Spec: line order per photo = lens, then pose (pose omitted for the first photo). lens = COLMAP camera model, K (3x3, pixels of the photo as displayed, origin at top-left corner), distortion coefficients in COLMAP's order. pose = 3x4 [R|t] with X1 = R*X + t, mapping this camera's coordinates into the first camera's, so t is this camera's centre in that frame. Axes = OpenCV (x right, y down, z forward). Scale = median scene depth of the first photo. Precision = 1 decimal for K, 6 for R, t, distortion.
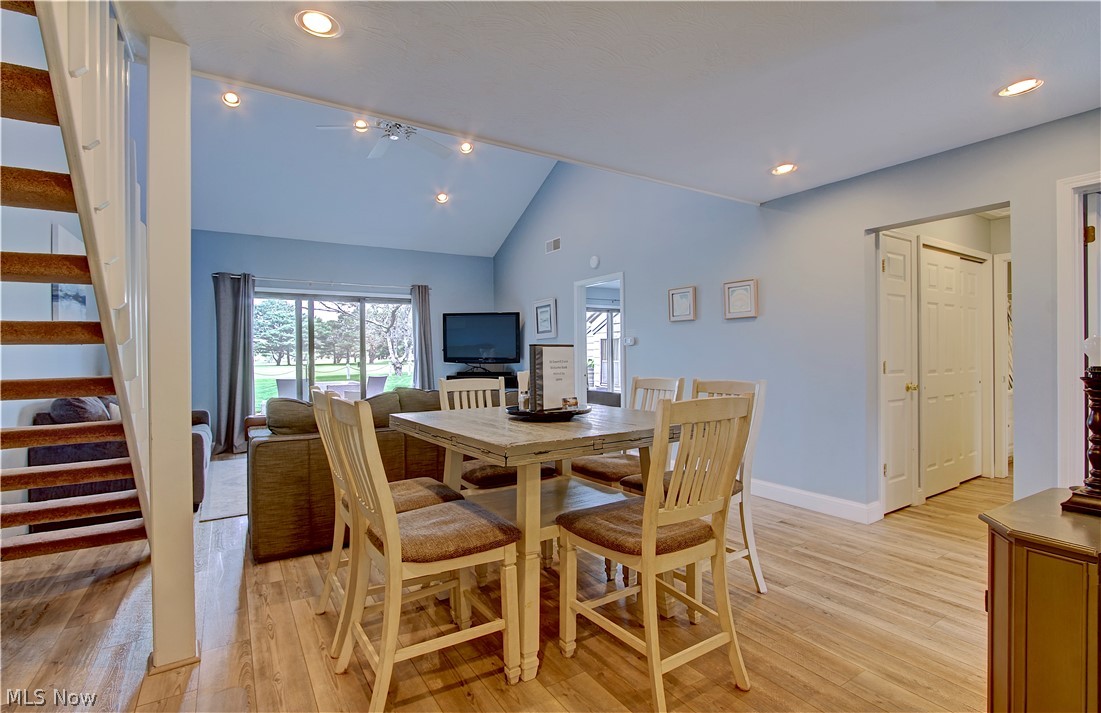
lens RADIAL K [[513.0, 0, 545.9], [0, 513.0, 355.5], [0, 0, 1]] dist [-0.027060, -0.000172]
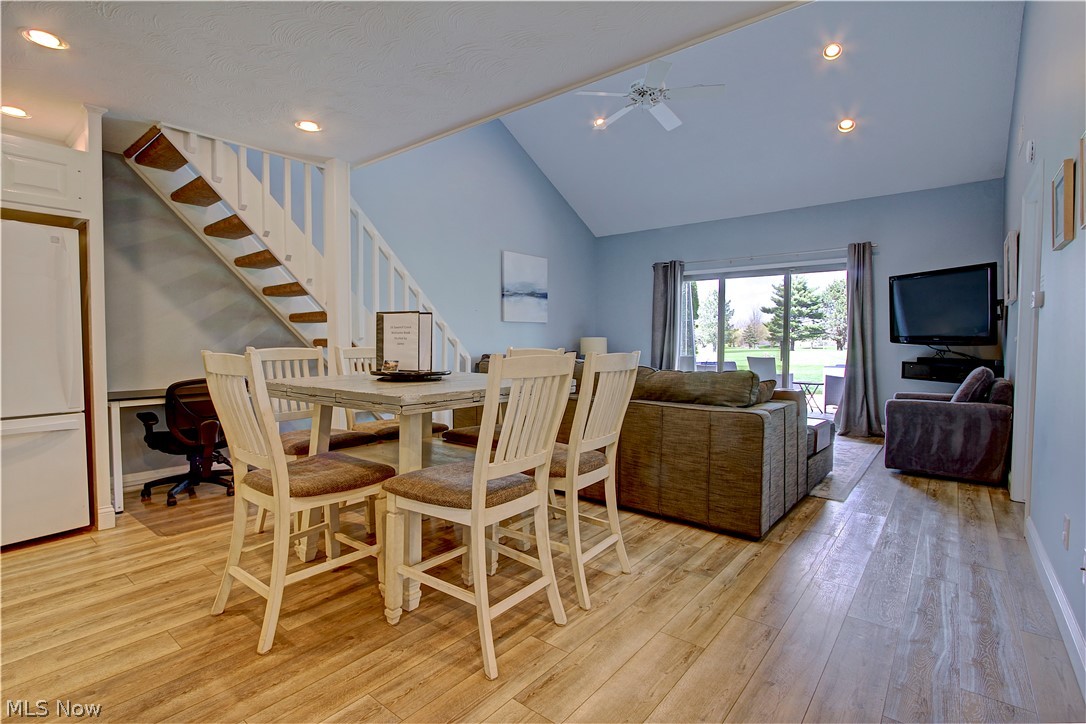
lens RADIAL K [[514.4, 0, 532.6], [0, 514.4, 360.4], [0, 0, 1]] dist [-0.017362, -0.000263]
pose [[0.310429, 0.047089, -0.949430, 0.384548], [-0.009188, 0.998874, 0.046537, 0.009856], [0.950552, -0.005723, 0.310512, 0.317156]]
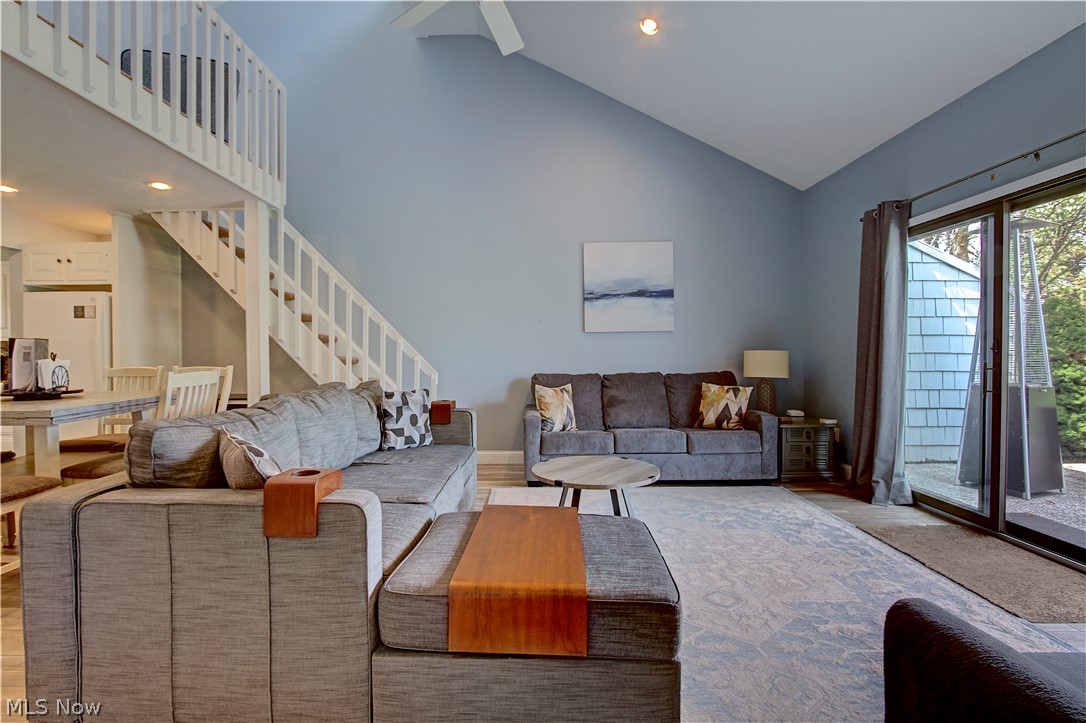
lens RADIAL K [[510.3, 0, 526.8], [0, 510.3, 360.4], [0, 0, 1]] dist [-0.015849, 0.000635]
pose [[-0.545978, 0.024338, -0.837446, 0.126746], [0.007636, 0.999681, 0.024074, 0.004816], [0.837764, 0.006749, -0.545990, 0.906132]]
